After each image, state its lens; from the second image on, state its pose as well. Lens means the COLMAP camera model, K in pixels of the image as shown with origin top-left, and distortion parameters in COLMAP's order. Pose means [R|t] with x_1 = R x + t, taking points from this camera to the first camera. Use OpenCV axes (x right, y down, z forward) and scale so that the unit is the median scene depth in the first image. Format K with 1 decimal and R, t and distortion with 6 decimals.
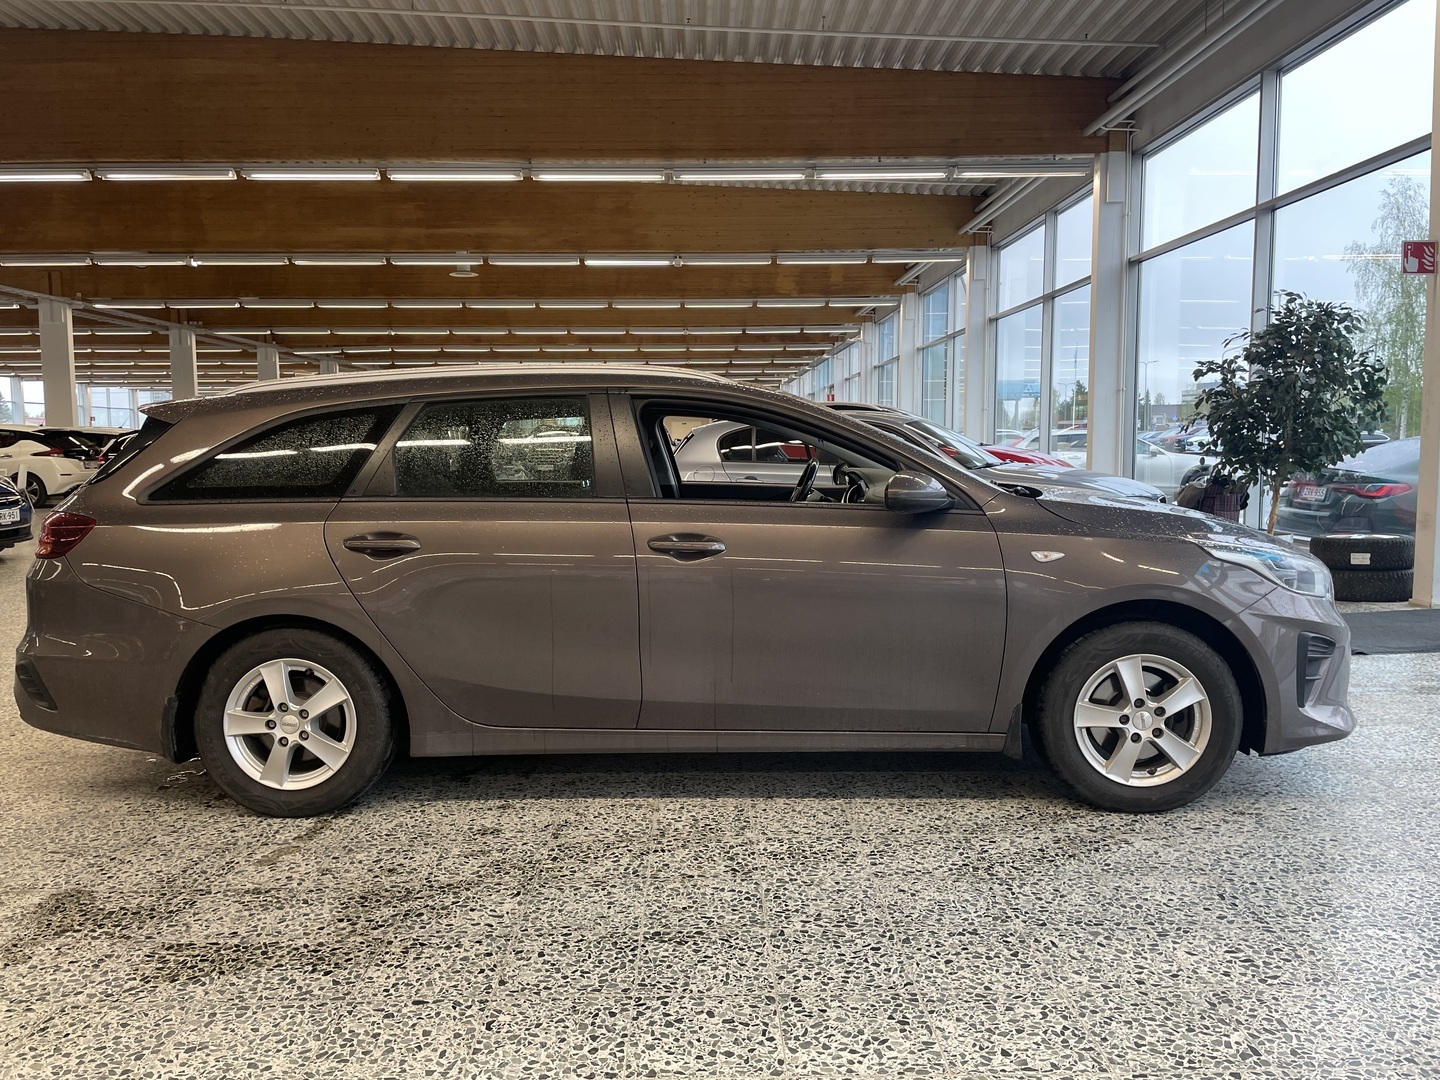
lens RADIAL K [[1074.9, 0, 714.9], [0, 1074.9, 531.8], [0, 0, 1]] dist [0.087346, -0.108939]
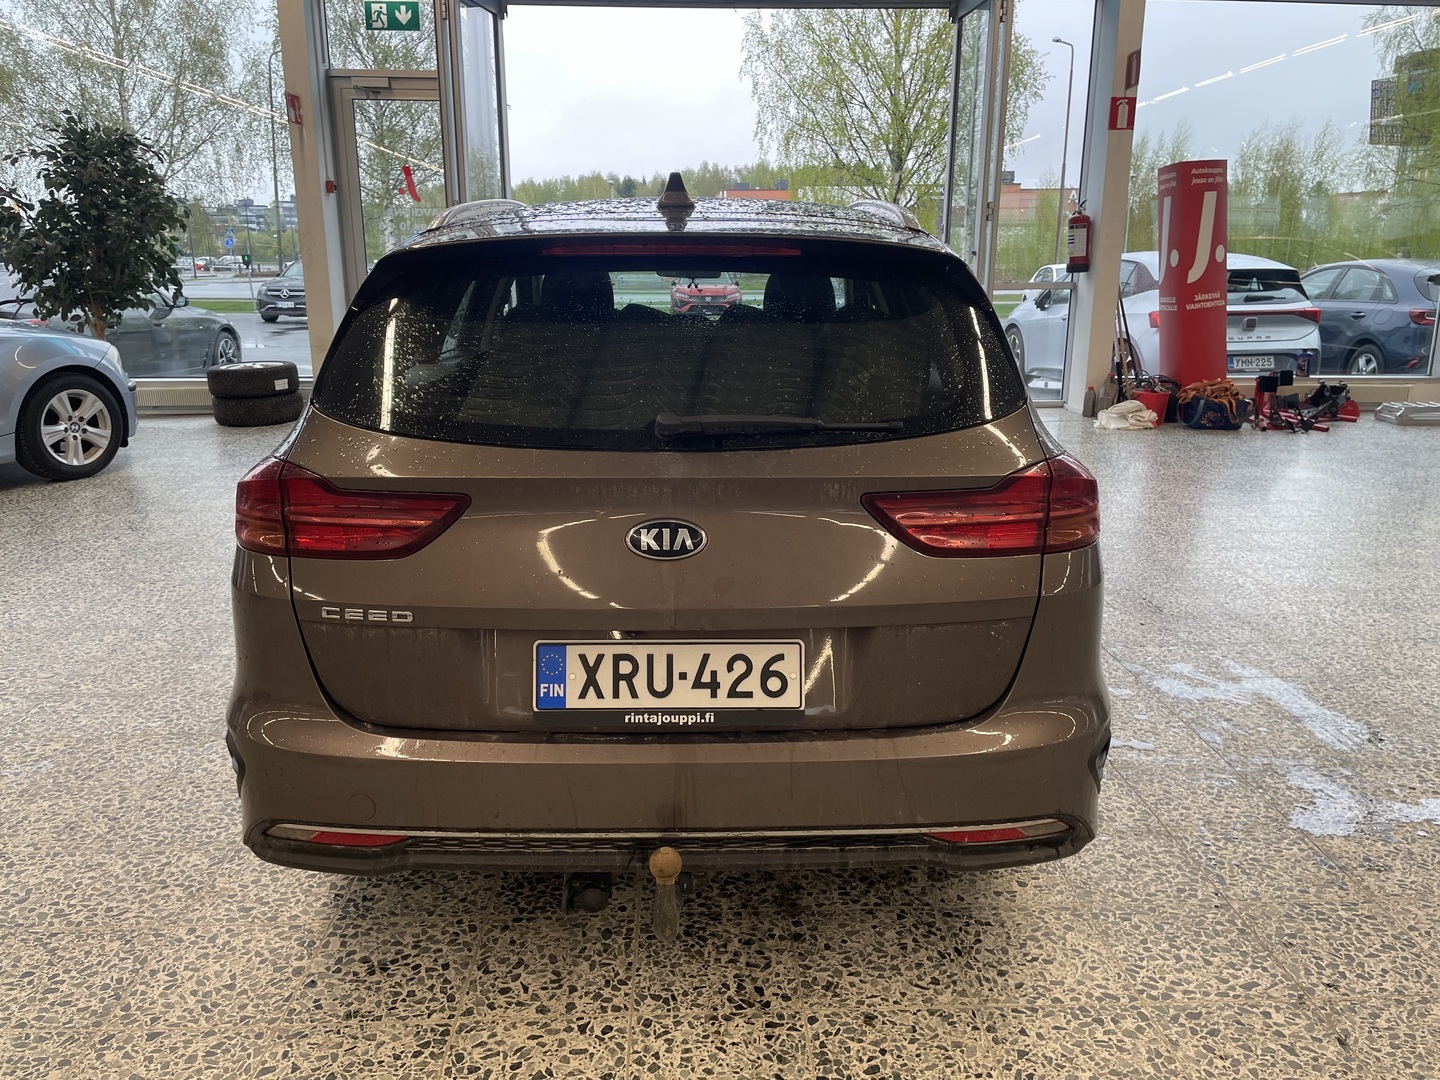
lens RADIAL K [[1074.9, 0, 714.9], [0, 1074.9, 531.8], [0, 0, 1]] dist [0.087346, -0.108939]
pose [[-0.013372, -0.238562, 0.971035, -1.168130], [0.083125, 0.967495, 0.238837, -0.128215], [-0.996449, 0.083911, 0.006893, 1.222195]]
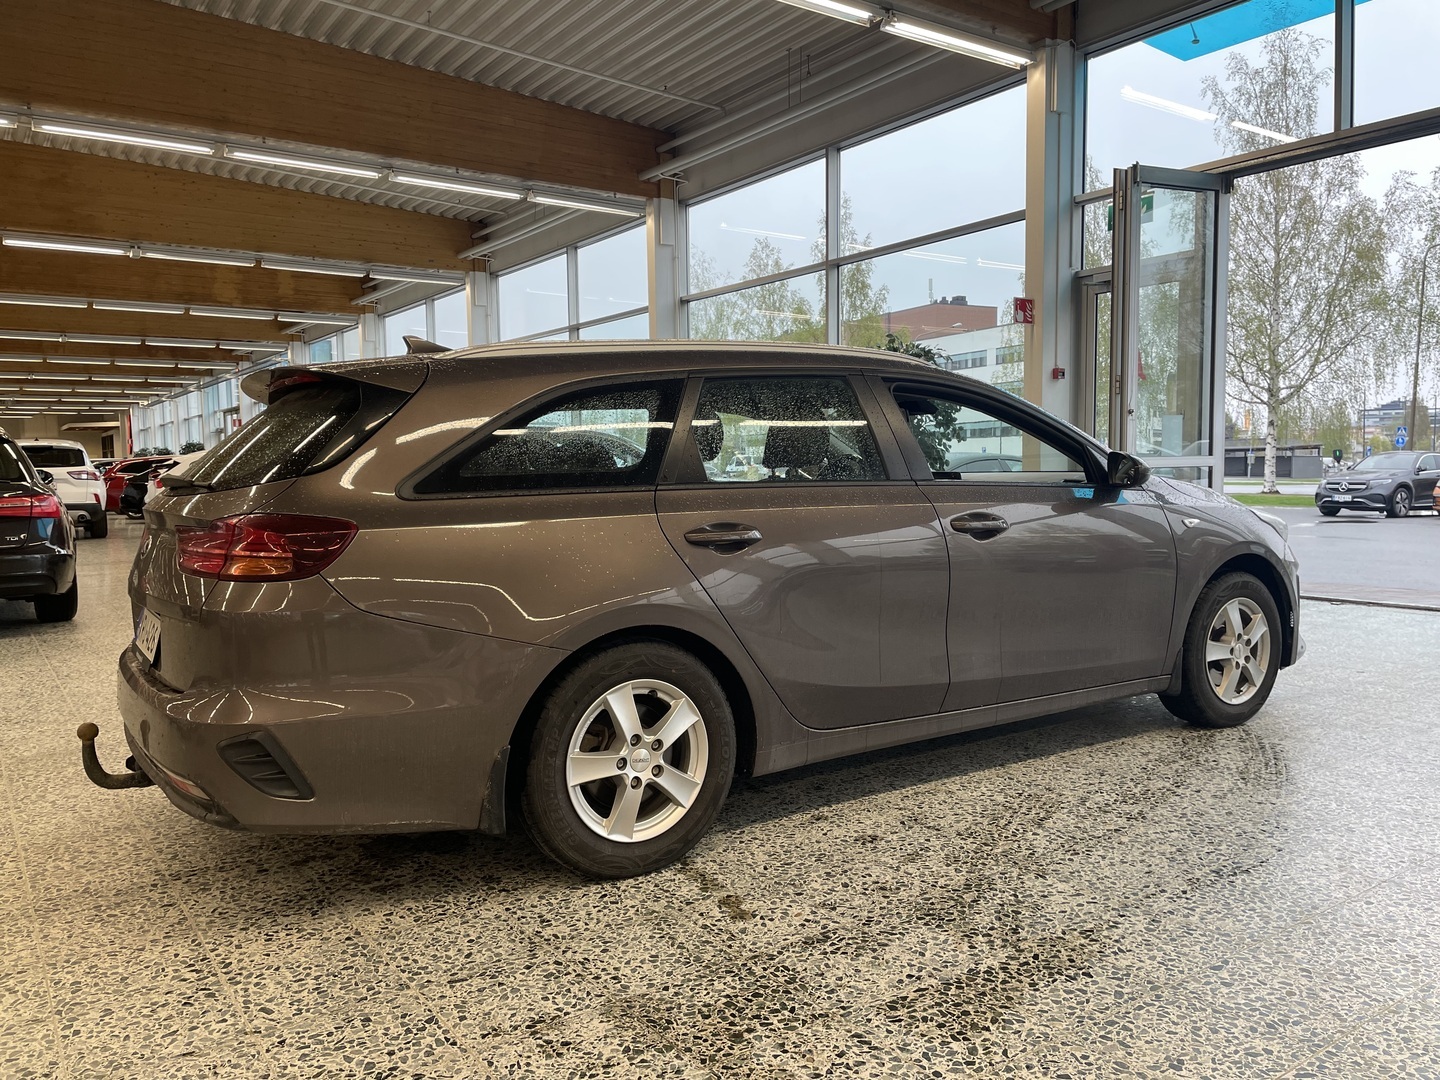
lens RADIAL K [[1072.5, 0, 734.2], [0, 1072.5, 542.5], [0, 0, 1]] dist [0.090613, -0.112999]
pose [[0.825454, -0.044457, 0.562716, -0.779852], [0.056434, 0.998399, -0.003906, 0.020340], [-0.561642, 0.034981, 0.826641, 0.282769]]
